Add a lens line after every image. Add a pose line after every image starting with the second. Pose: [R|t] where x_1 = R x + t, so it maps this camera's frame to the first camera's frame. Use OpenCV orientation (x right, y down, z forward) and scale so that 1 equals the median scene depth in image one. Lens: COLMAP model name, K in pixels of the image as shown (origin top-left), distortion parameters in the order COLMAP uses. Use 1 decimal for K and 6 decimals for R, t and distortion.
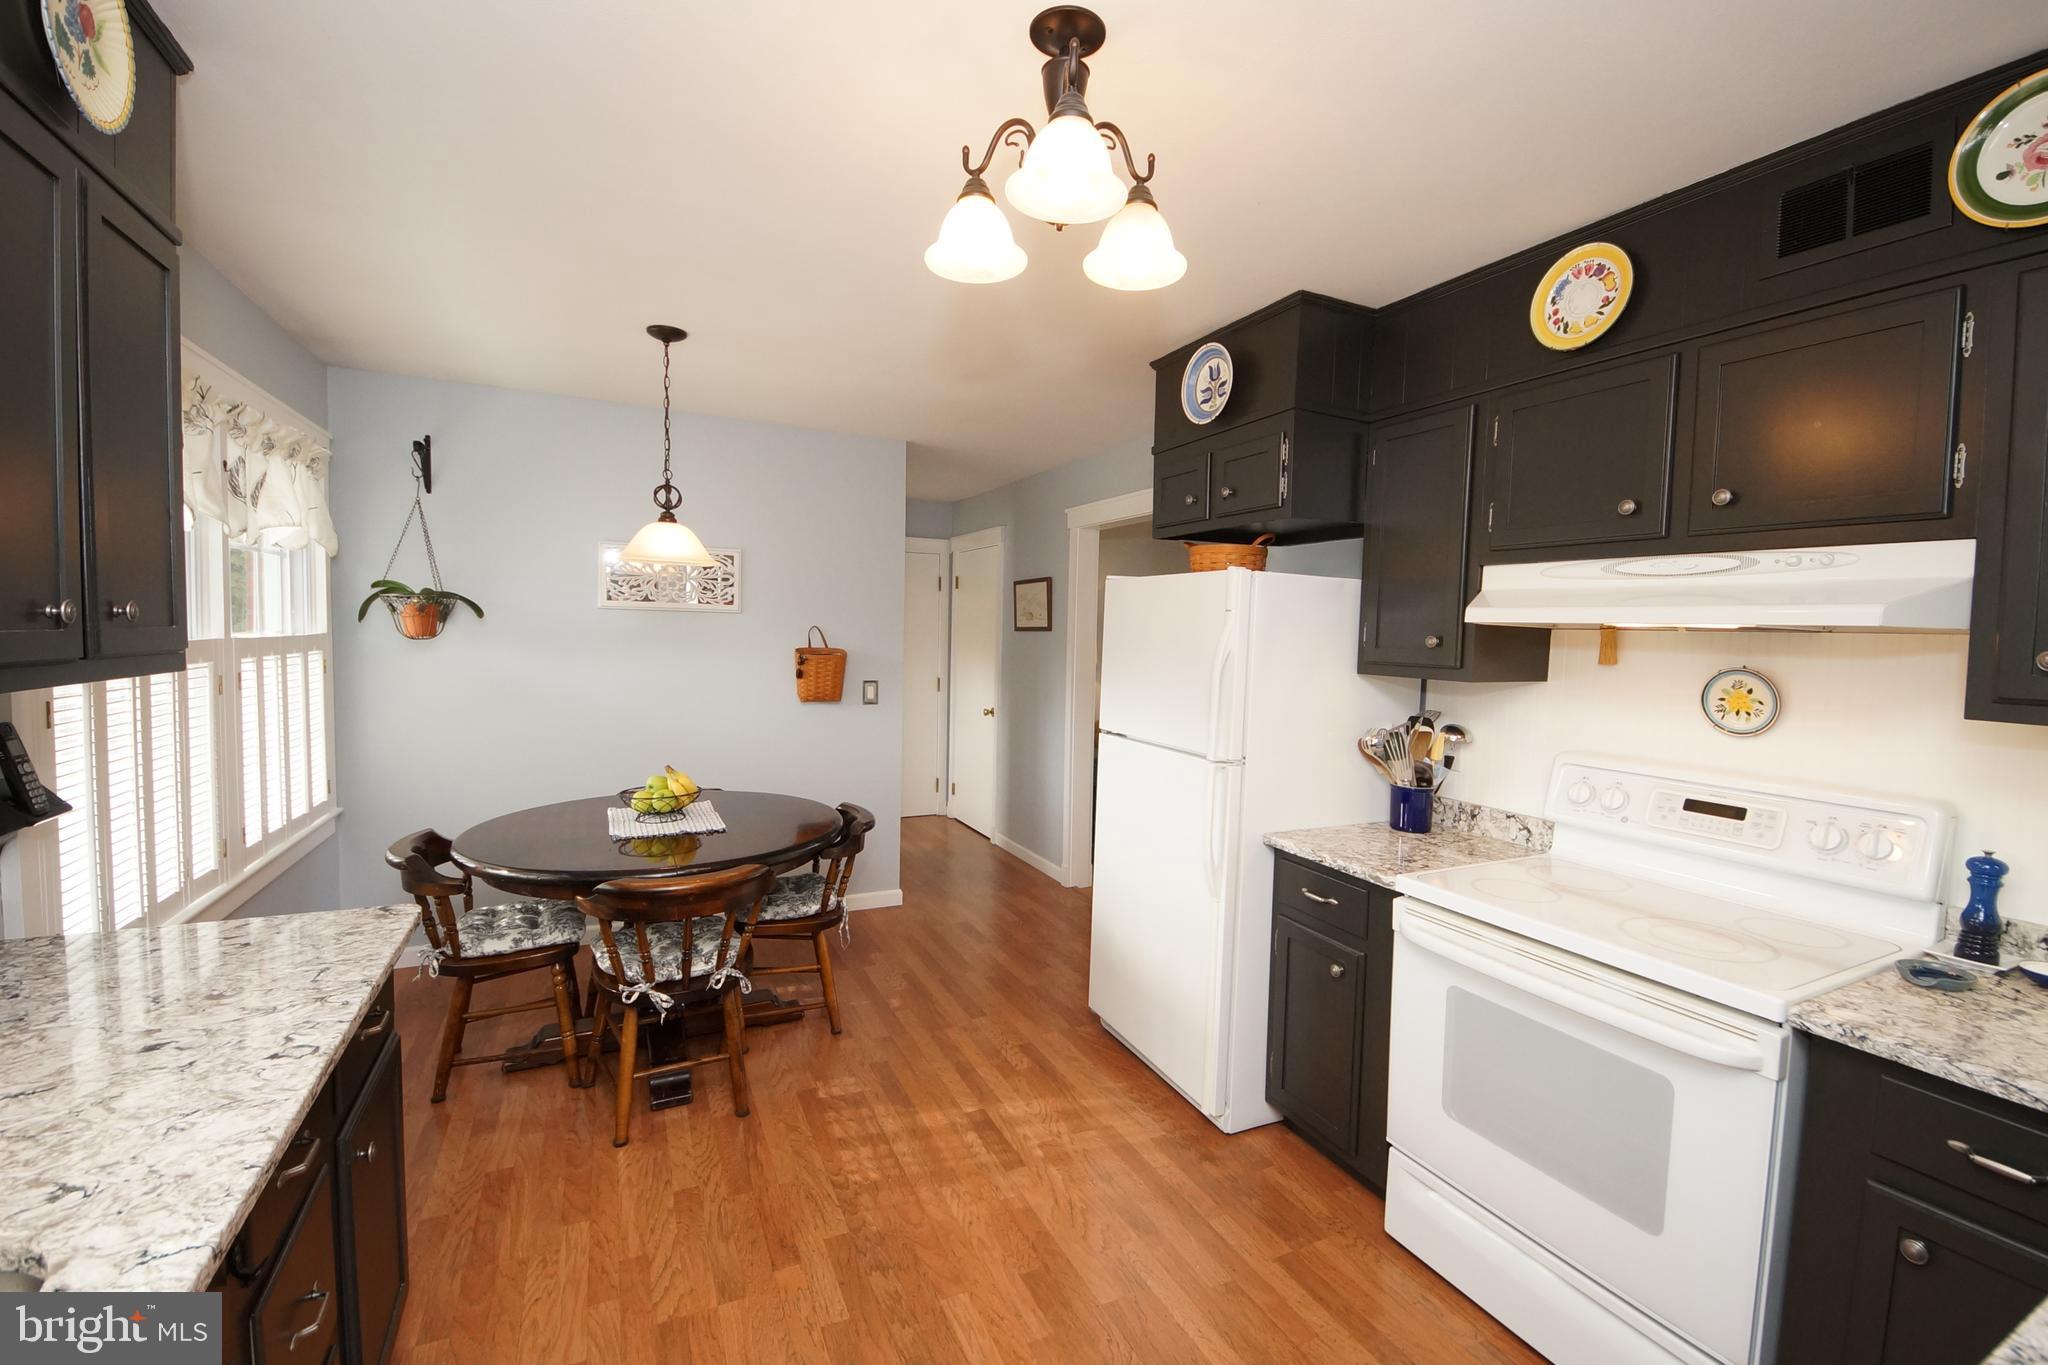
lens RADIAL K [[873.0, 0, 1057.2], [0, 873.0, 688.8], [0, 0, 1]] dist [0.004566, -0.002039]
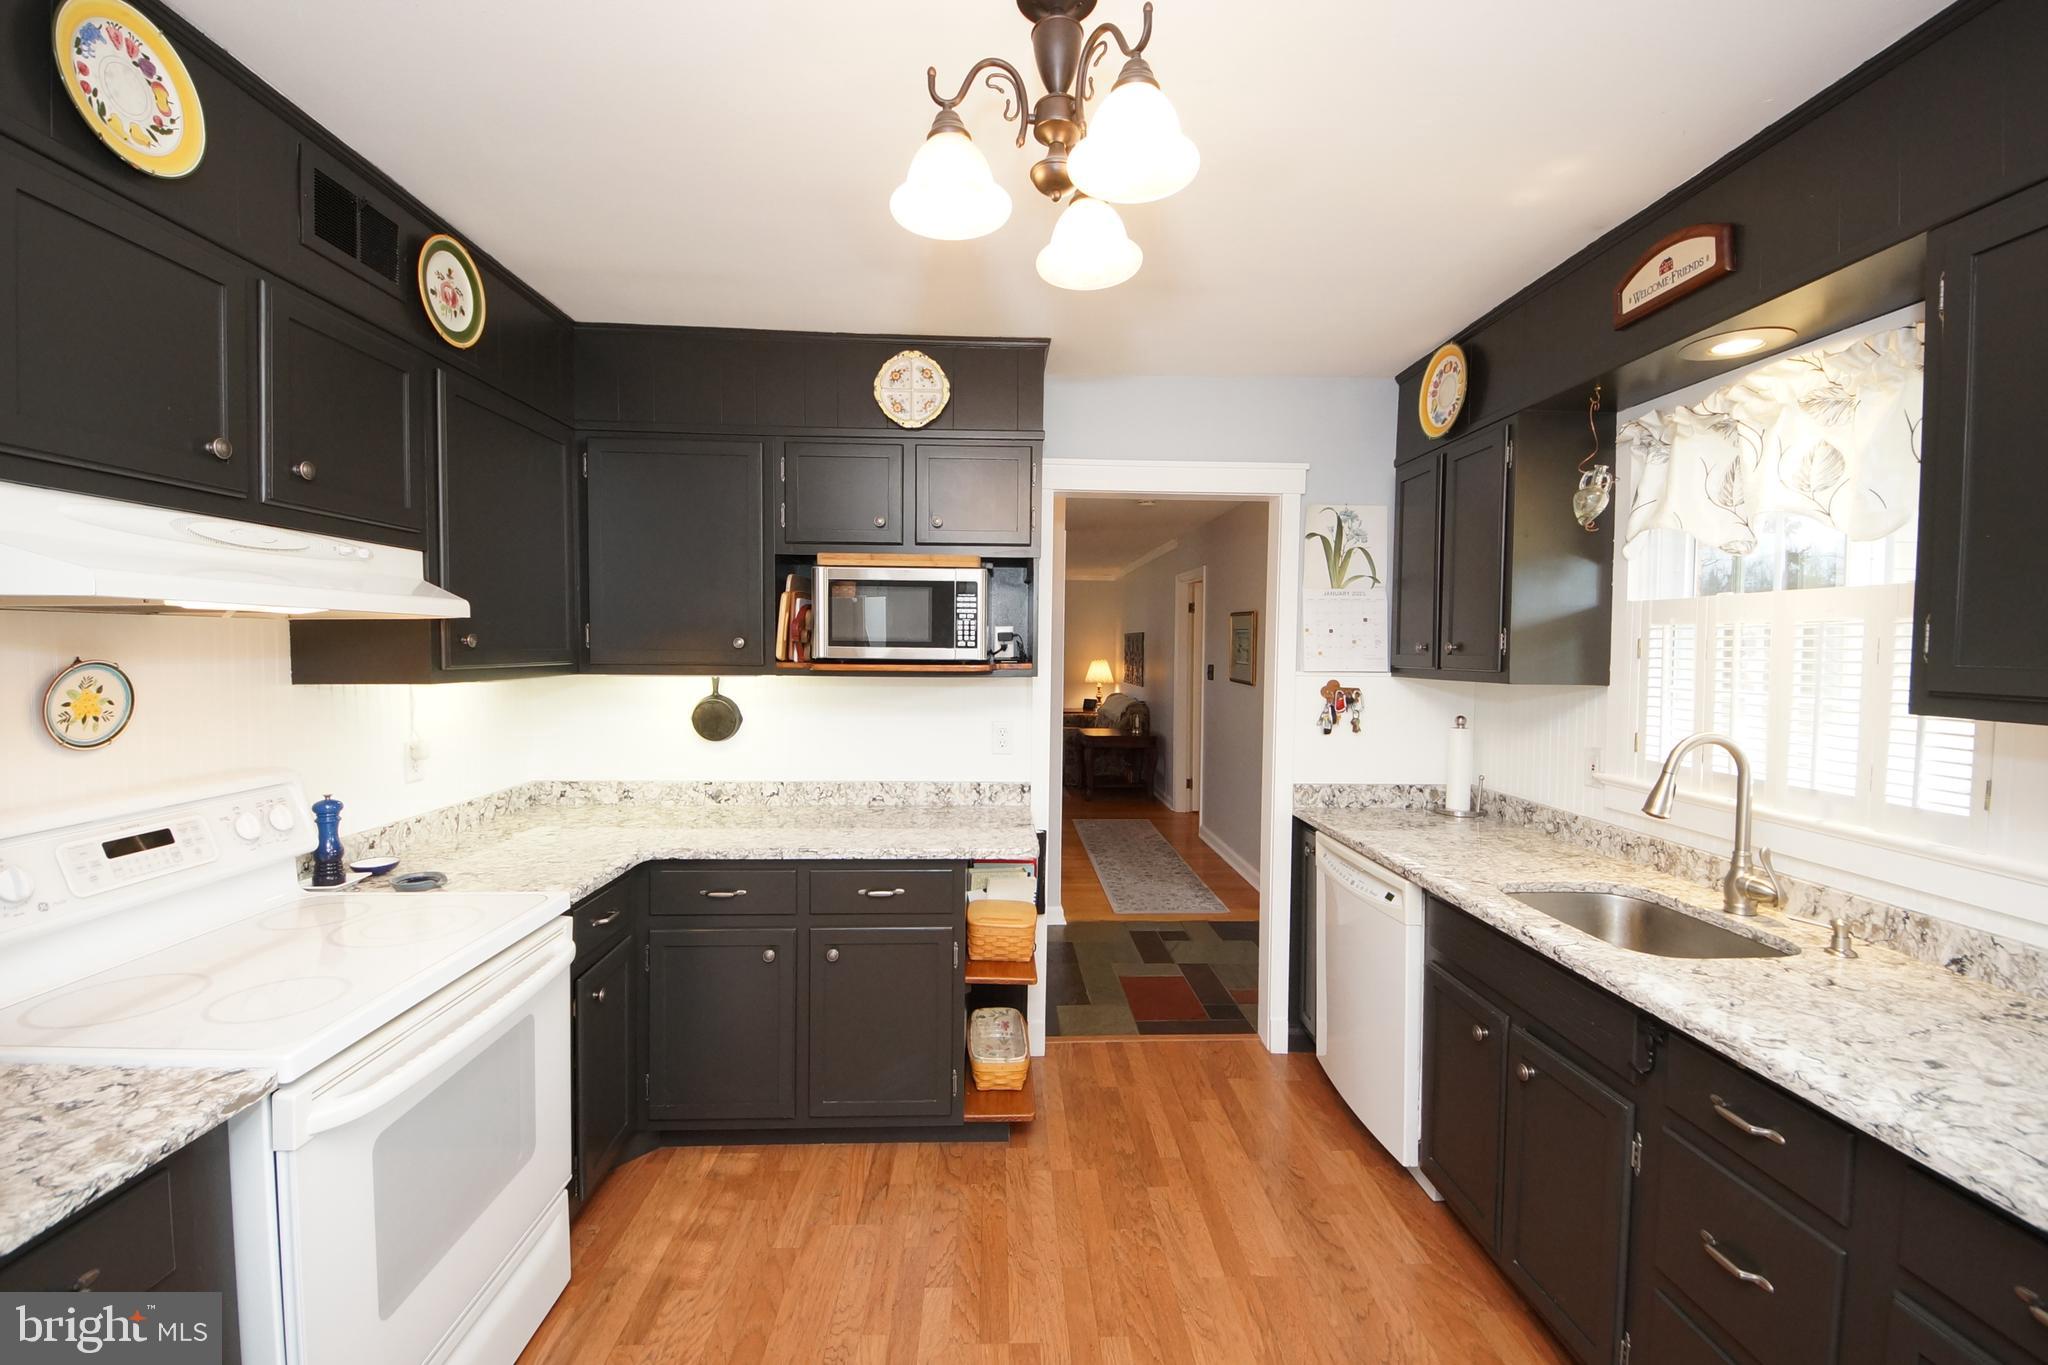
lens RADIAL K [[840.8, 0, 1021.9], [0, 840.8, 673.5], [0, 0, 1]] dist [0.014583, -0.011328]
pose [[-0.894633, -0.046831, 0.444340, -0.225399], [0.000938, 0.994293, 0.106682, -0.075508], [-0.446800, 0.095858, -0.889484, 1.091452]]
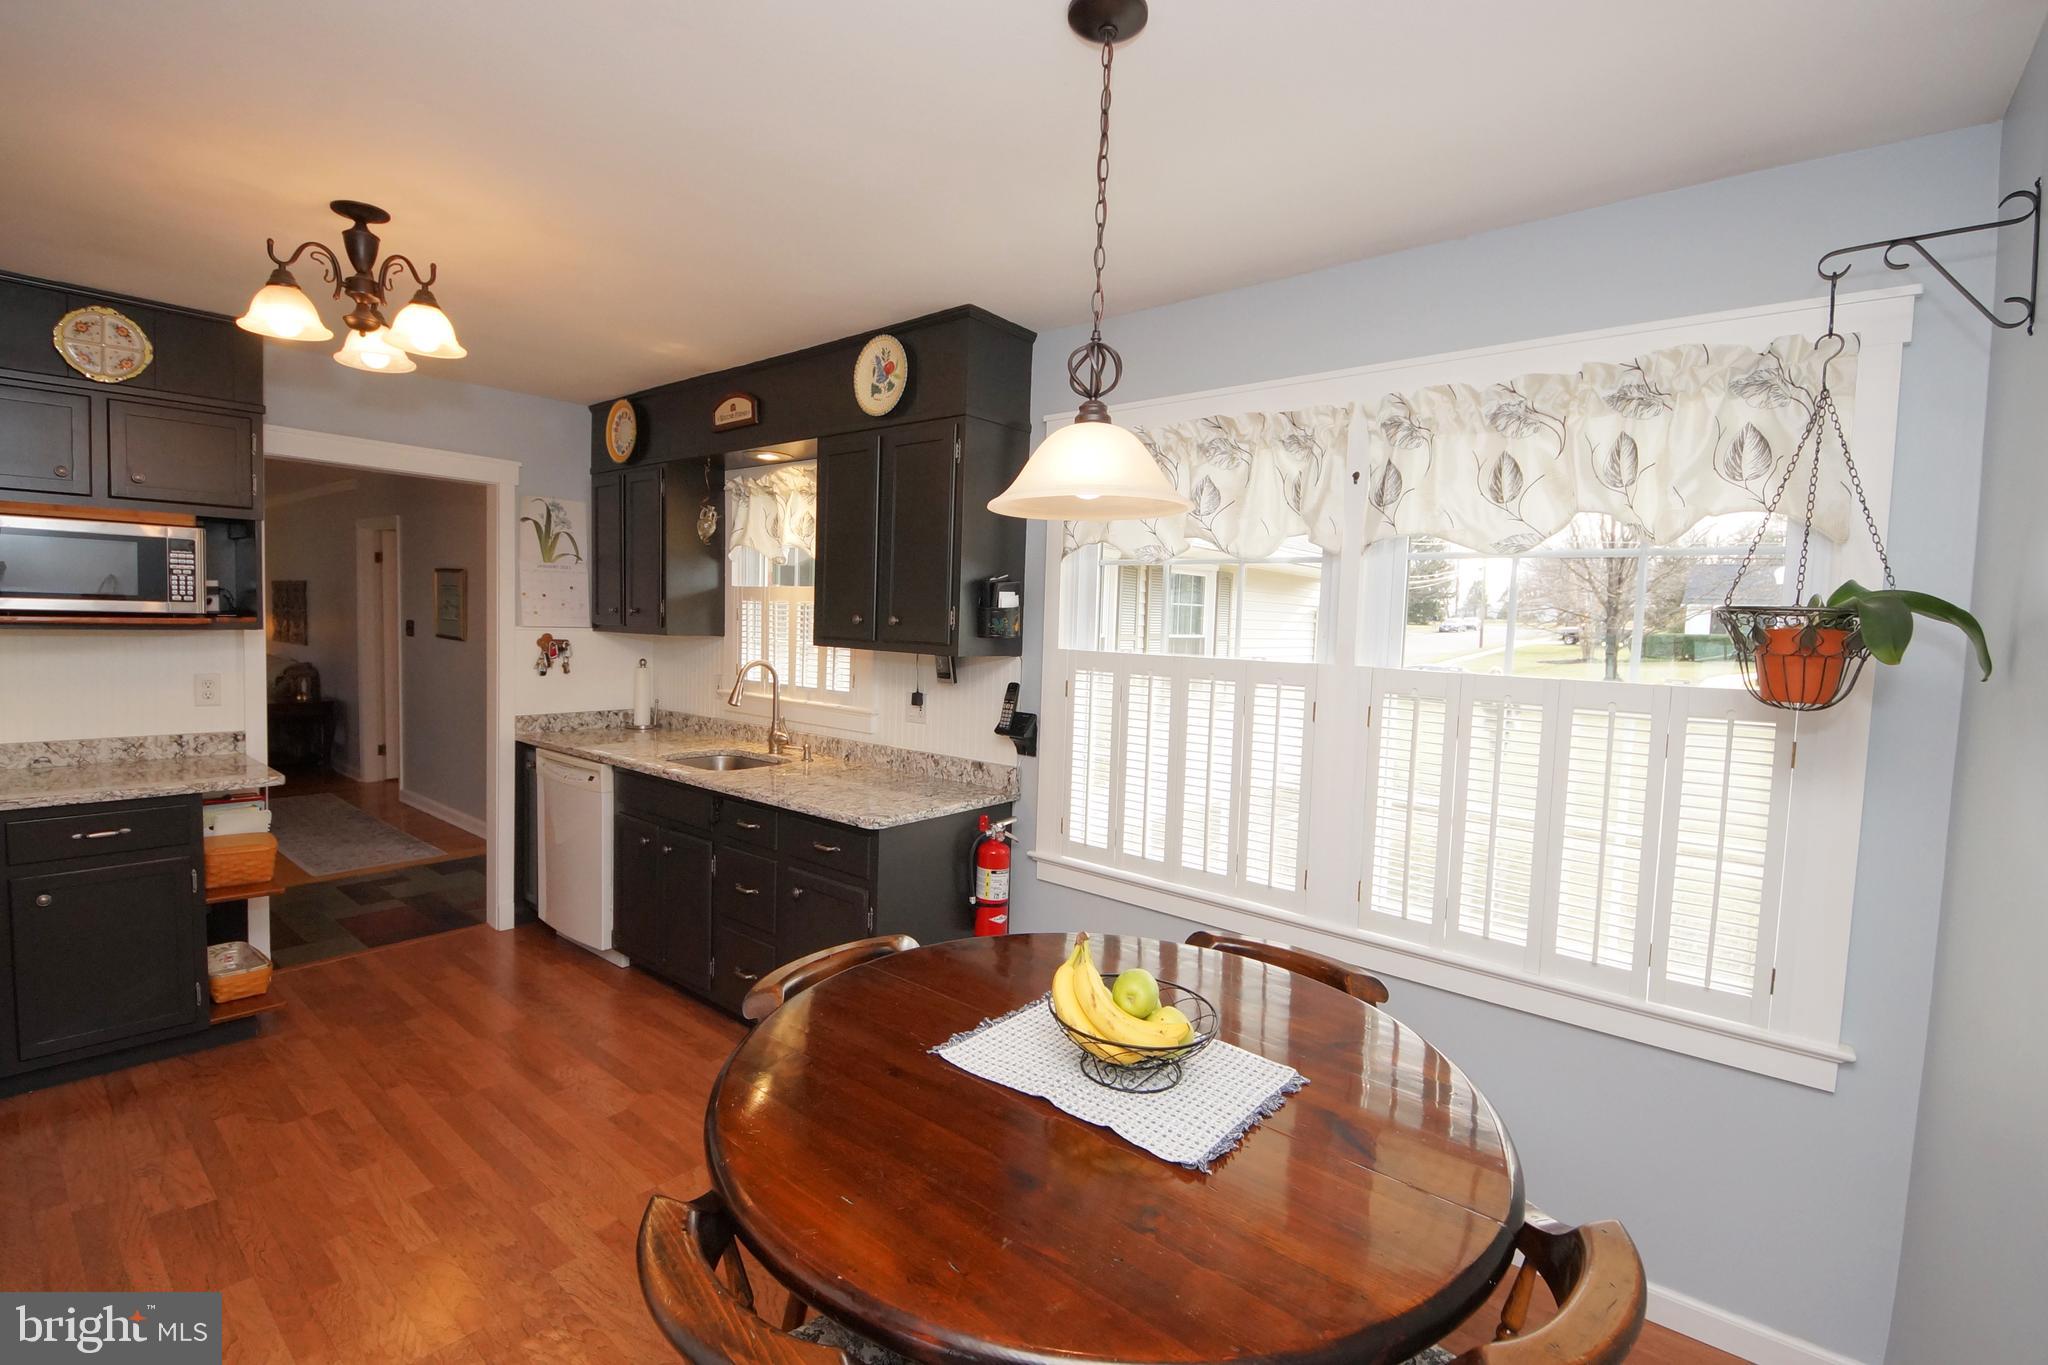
lens RADIAL K [[910.1, 0, 1033.7], [0, 910.1, 677.8], [0, 0, 1]] dist [0.001470, -0.008835]
pose [[-0.925706, -0.031088, -0.376964, -0.293933], [-0.081910, 0.989444, 0.119548, -0.134075], [0.369268, 0.141543, -0.918480, 1.742626]]
